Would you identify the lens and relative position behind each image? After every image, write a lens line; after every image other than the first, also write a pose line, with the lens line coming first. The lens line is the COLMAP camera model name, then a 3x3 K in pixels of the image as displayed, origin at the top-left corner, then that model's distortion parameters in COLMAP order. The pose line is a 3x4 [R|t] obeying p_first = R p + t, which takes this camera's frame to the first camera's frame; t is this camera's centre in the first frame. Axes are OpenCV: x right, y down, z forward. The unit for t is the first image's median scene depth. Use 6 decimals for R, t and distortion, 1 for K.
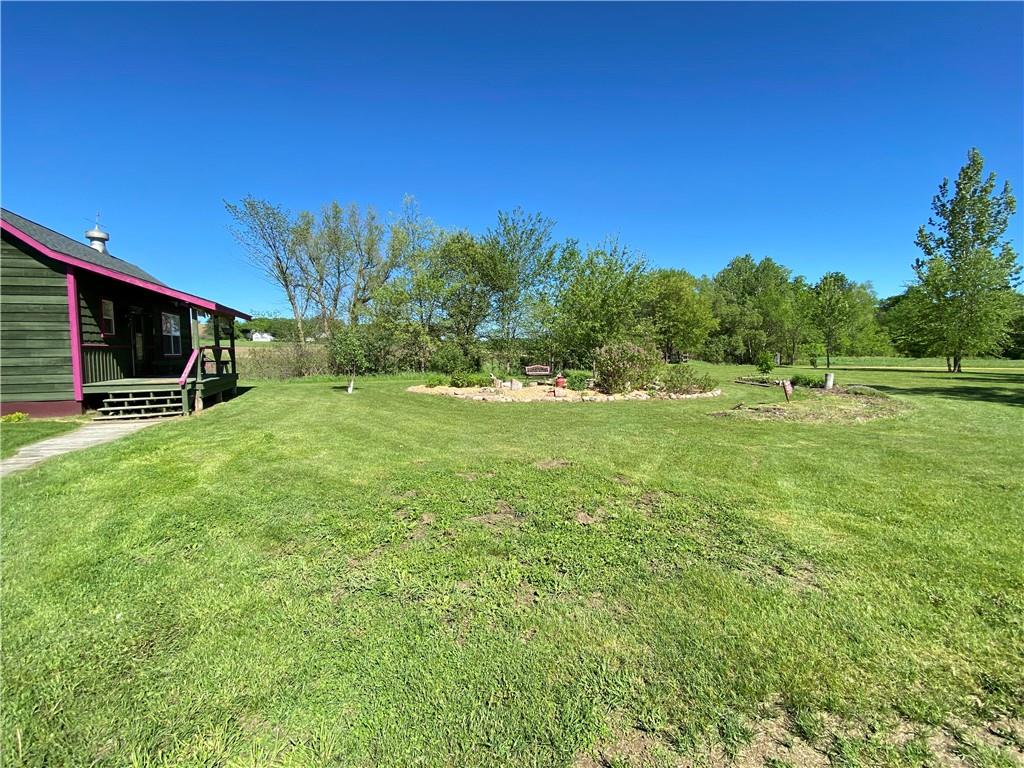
lens RADIAL K [[428.2, 0, 512.0], [0, 428.2, 384.0], [0, 0, 1]] dist [-0.000777, -0.000488]
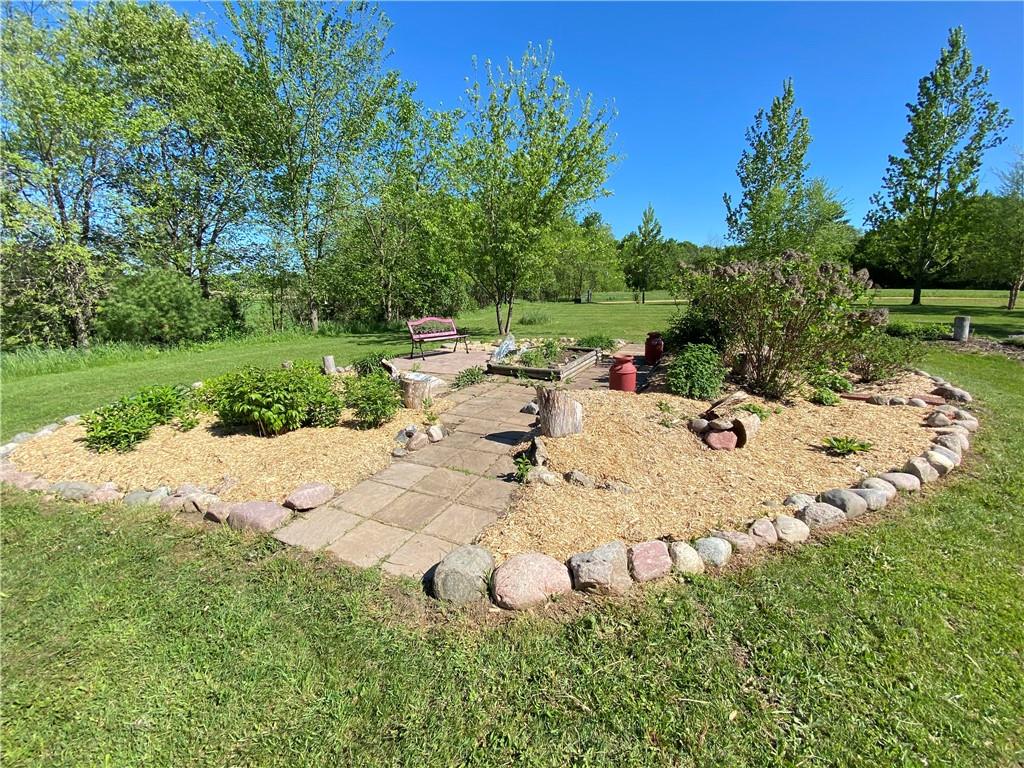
lens RADIAL K [[428.2, 0, 512.0], [0, 428.2, 384.0], [0, 0, 1]] dist [-0.000777, -0.000488]
pose [[0.847794, -0.122330, 0.516024, -0.085115], [0.048626, 0.986864, 0.154059, -0.033389], [-0.528092, -0.105518, 0.842606, 0.476100]]
